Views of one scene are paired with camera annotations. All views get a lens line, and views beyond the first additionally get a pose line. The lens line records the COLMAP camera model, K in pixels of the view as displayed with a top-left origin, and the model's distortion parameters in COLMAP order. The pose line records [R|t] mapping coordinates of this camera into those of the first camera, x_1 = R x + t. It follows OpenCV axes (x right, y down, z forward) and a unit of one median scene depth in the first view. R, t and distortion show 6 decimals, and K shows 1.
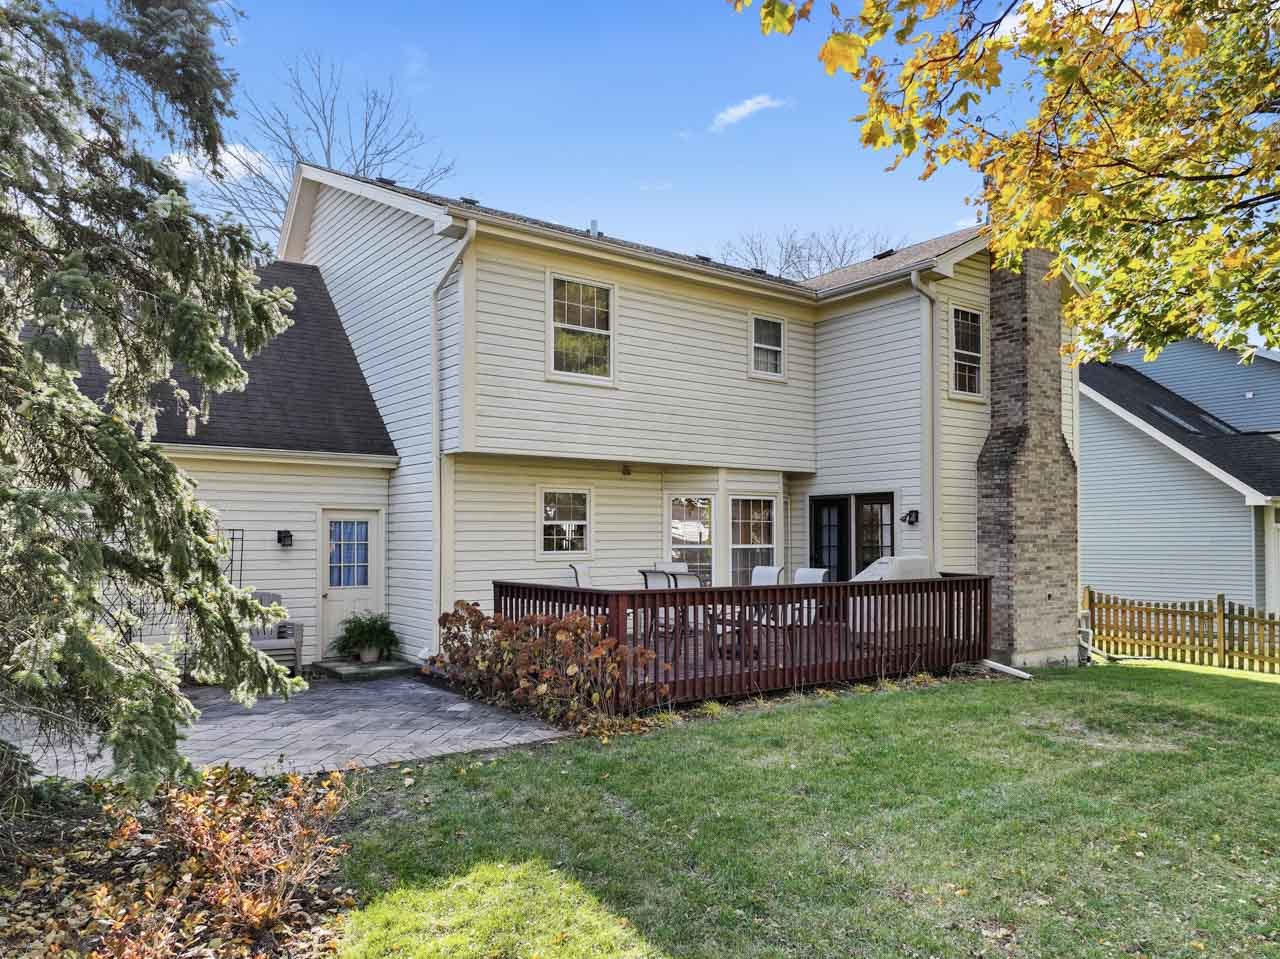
lens RADIAL K [[896.1, 0, 640.0], [0, 896.1, 479.5], [0, 0, 1]] dist [-0.002209, 0.017873]
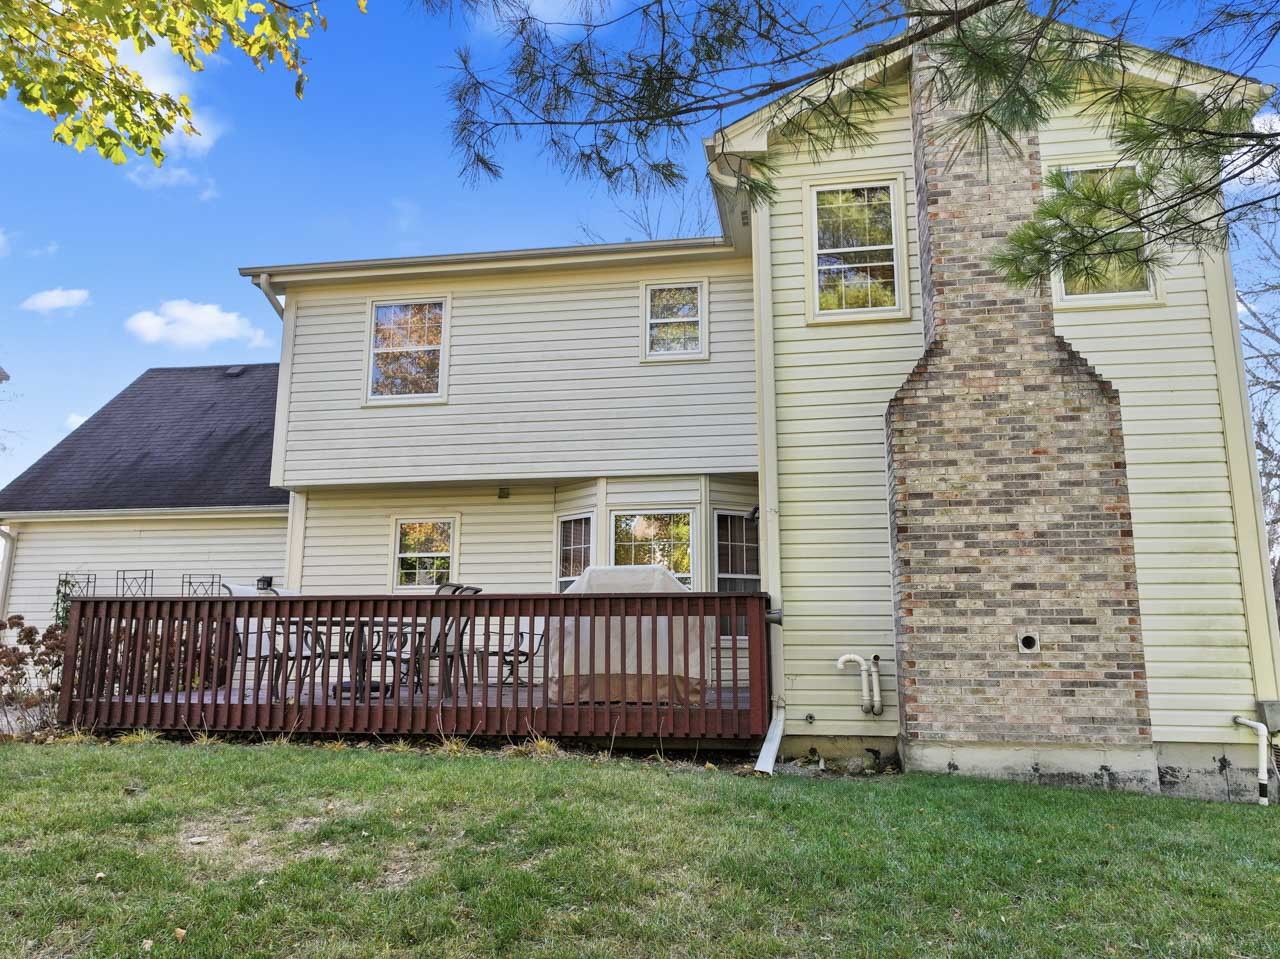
lens RADIAL K [[896.1, 0, 640.0], [0, 896.1, 479.5], [0, 0, 1]] dist [-0.002209, 0.017873]
pose [[0.675670, -0.125773, -0.726396, 0.702855], [0.038473, 0.990012, -0.135631, 0.100420], [0.736199, 0.063695, 0.673761, 0.475035]]
